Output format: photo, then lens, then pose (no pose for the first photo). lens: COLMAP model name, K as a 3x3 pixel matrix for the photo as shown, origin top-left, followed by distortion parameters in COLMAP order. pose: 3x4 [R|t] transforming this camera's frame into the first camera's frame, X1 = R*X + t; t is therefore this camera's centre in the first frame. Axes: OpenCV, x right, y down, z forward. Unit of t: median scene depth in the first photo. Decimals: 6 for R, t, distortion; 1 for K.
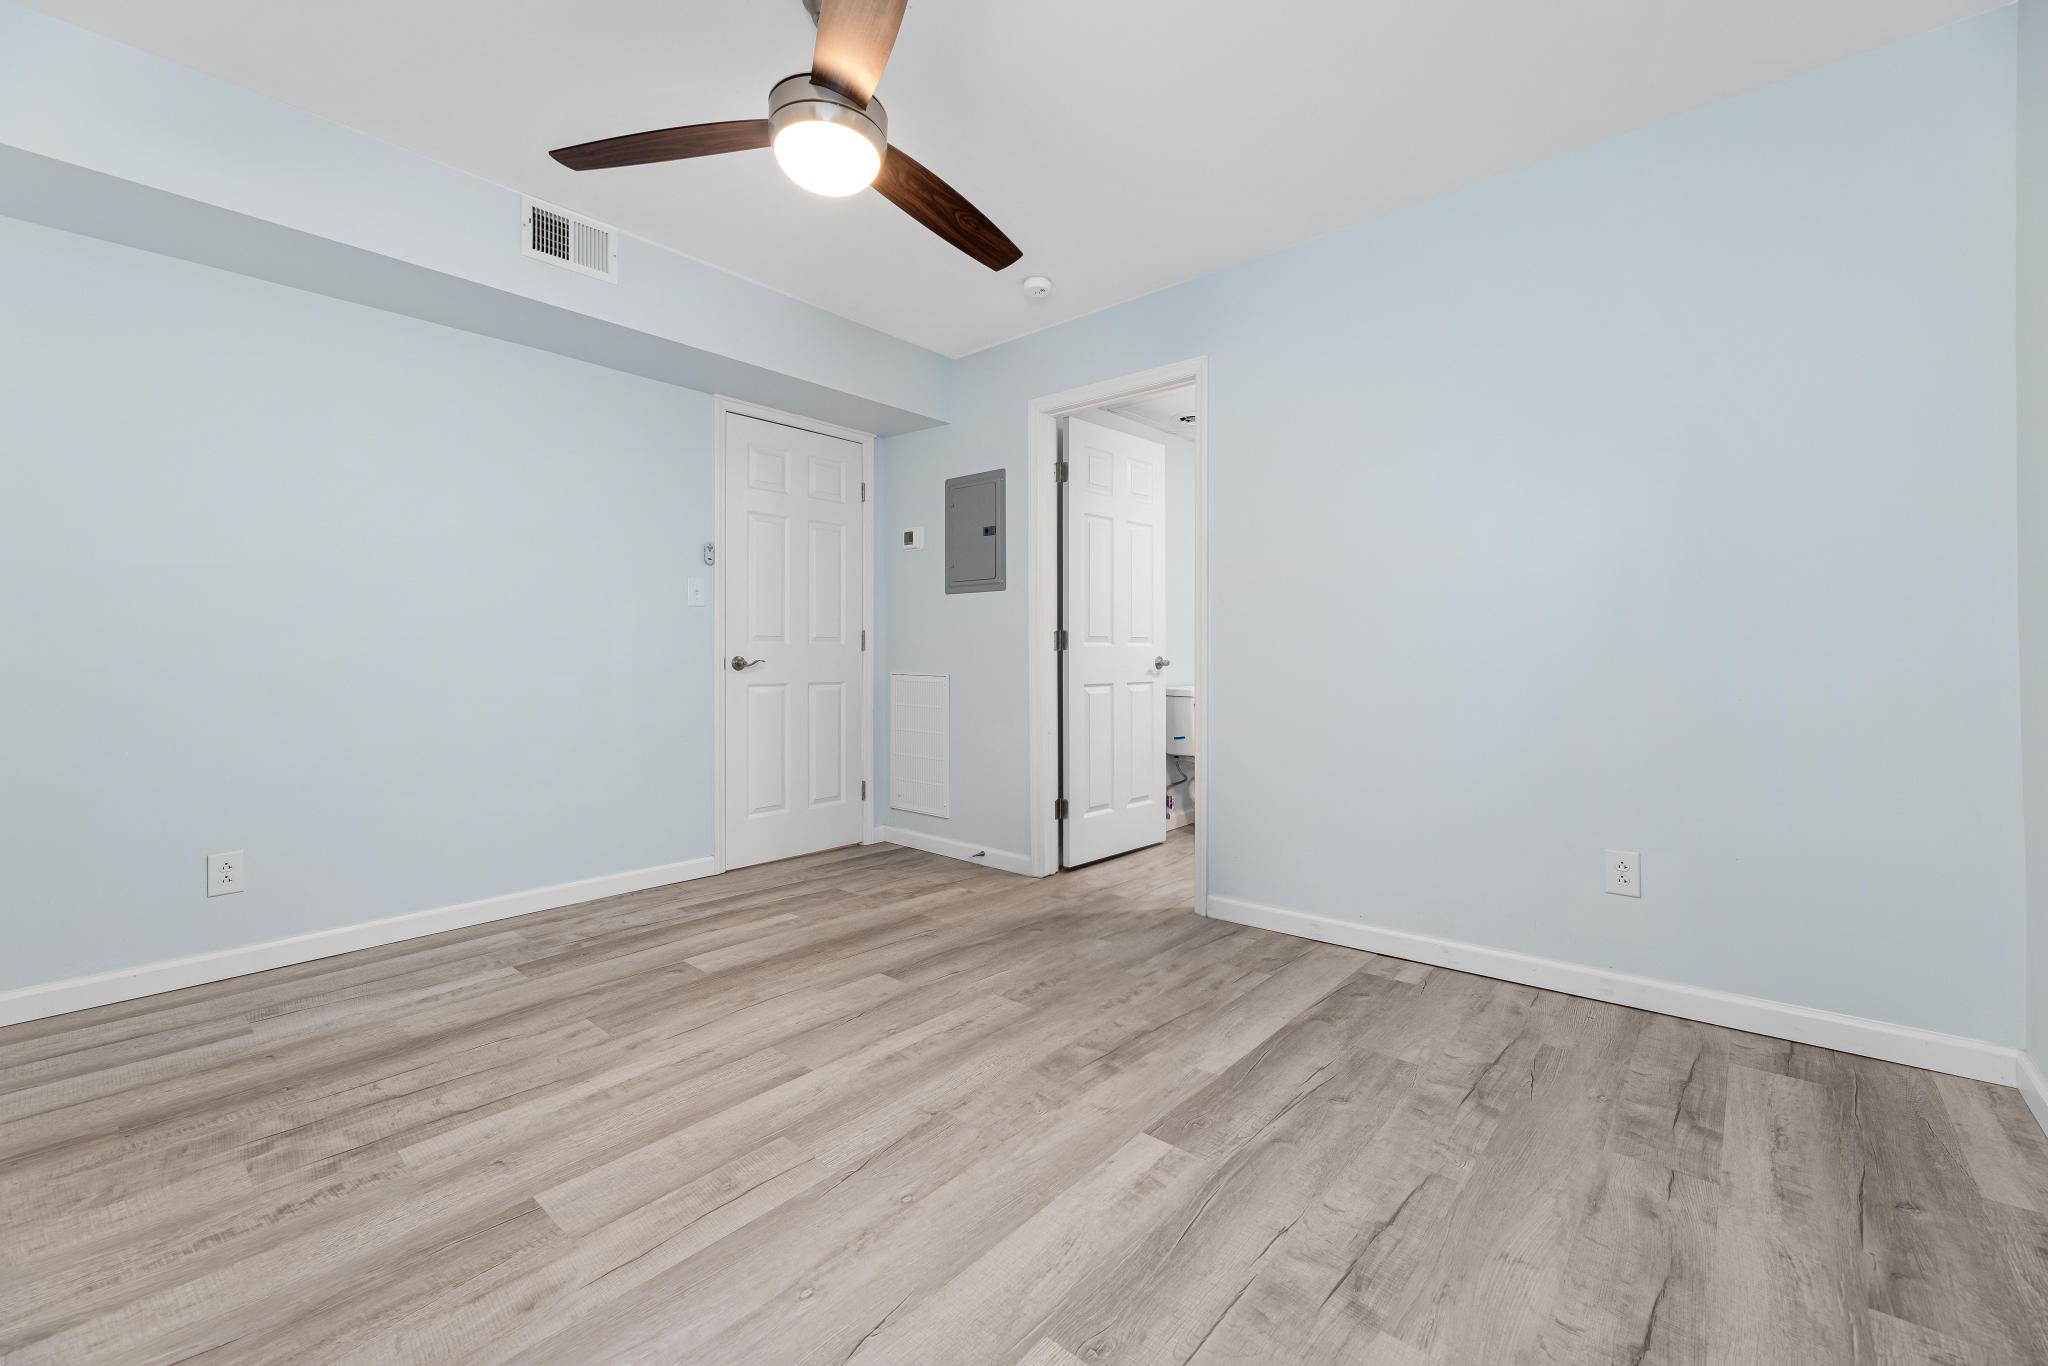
lens RADIAL K [[824.2, 0, 1021.0], [0, 824.2, 676.3], [0, 0, 1]] dist [-0.001494, 0.000068]
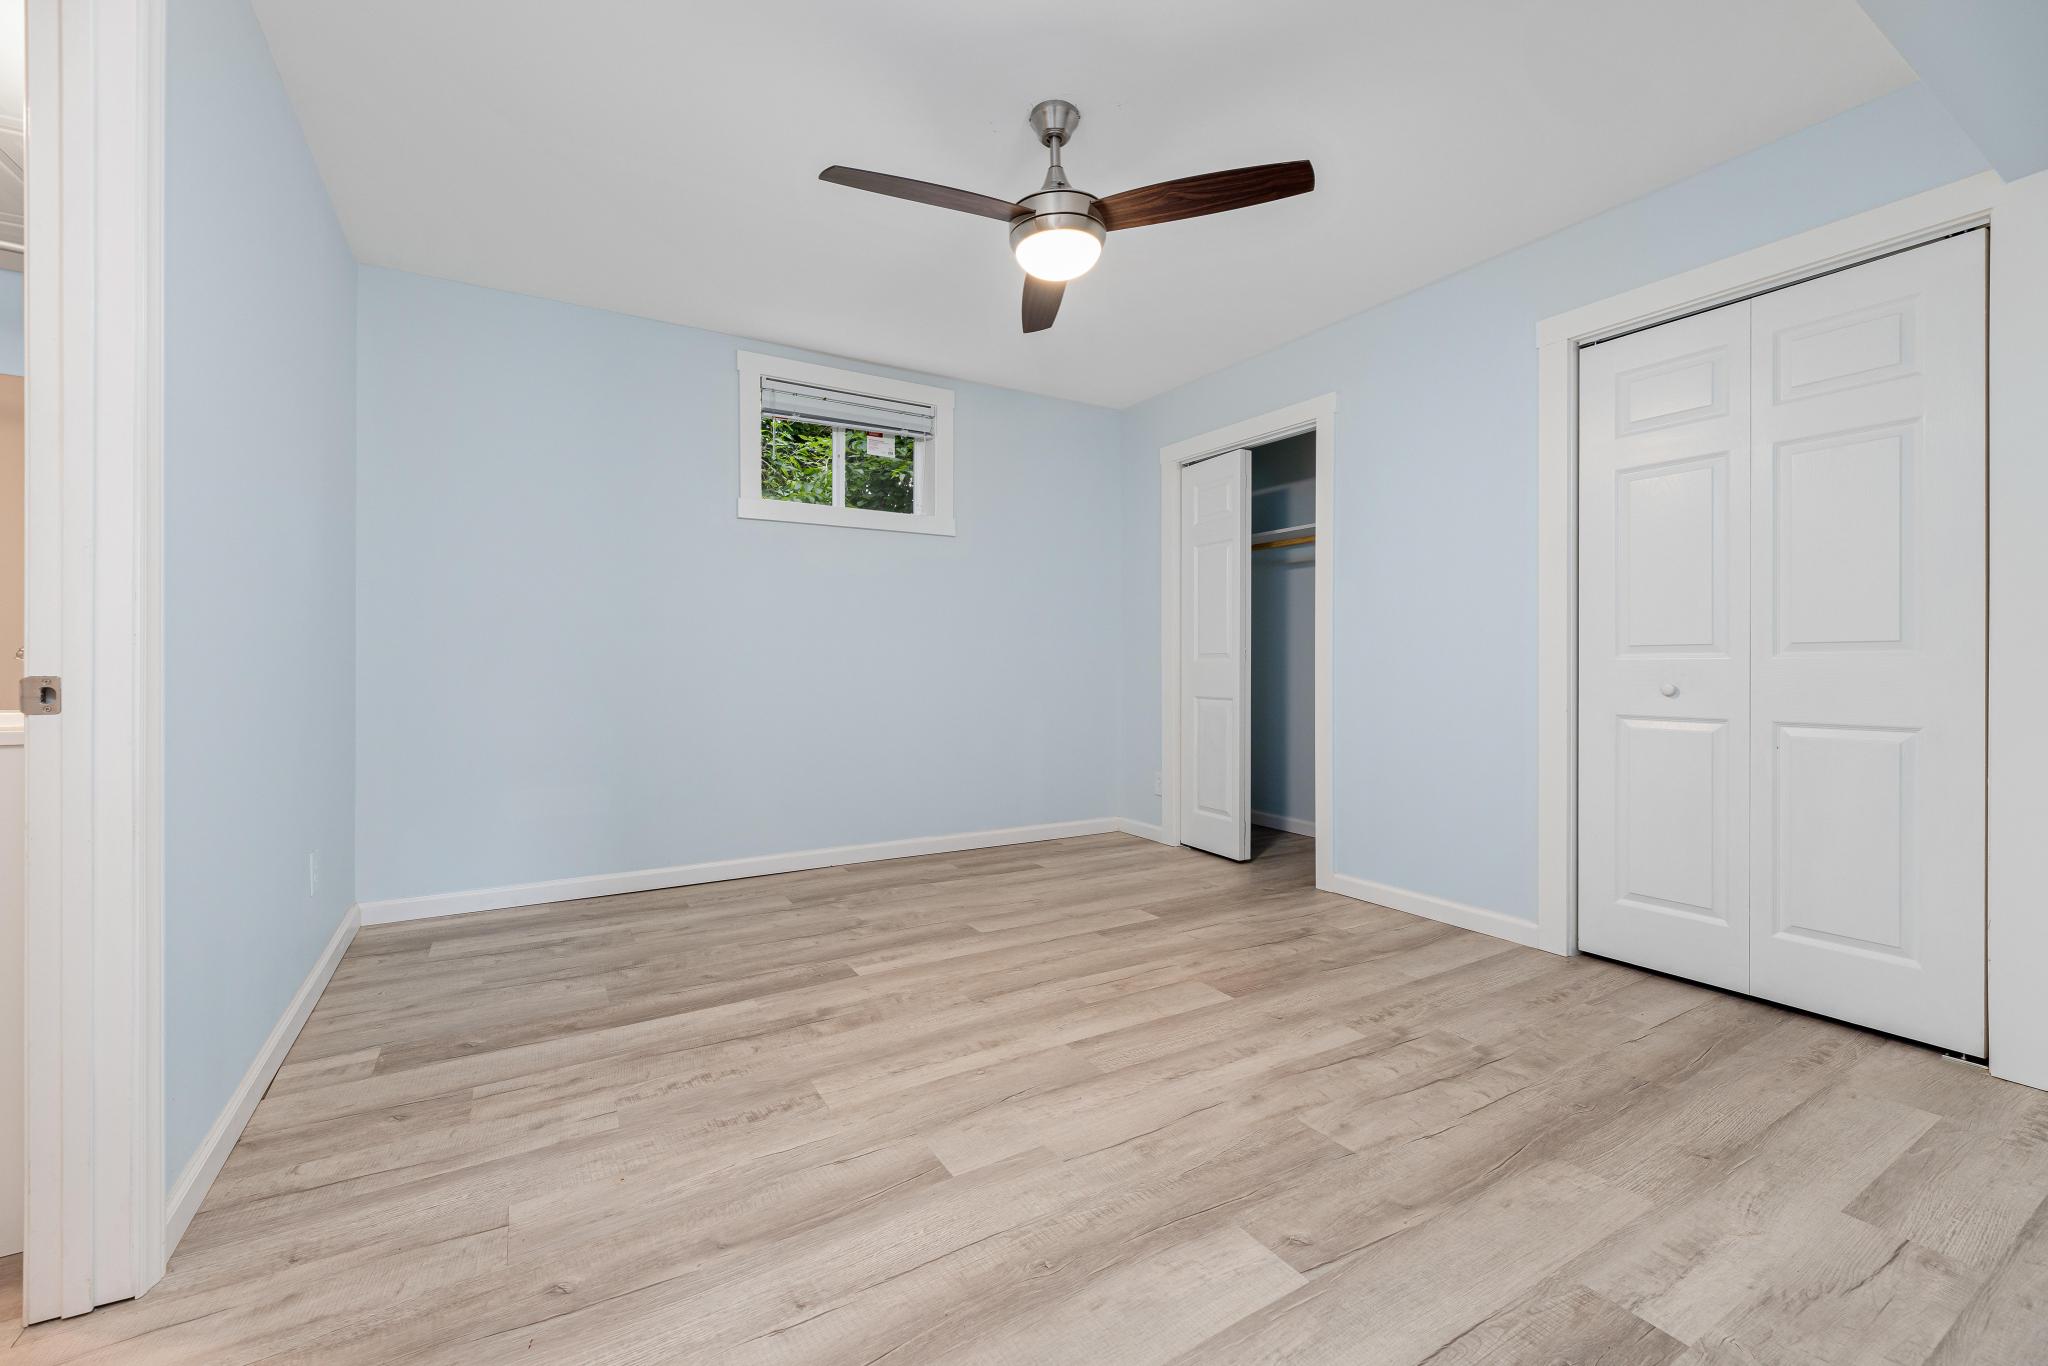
lens RADIAL K [[824.2, 0, 1021.0], [0, 824.2, 676.3], [0, 0, 1]] dist [-0.001494, 0.000068]
pose [[-0.948325, -0.006900, 0.317226, -0.537706], [0.006294, 0.999158, 0.040548, -0.054755], [-0.317239, 0.040449, -0.947483, 2.023264]]
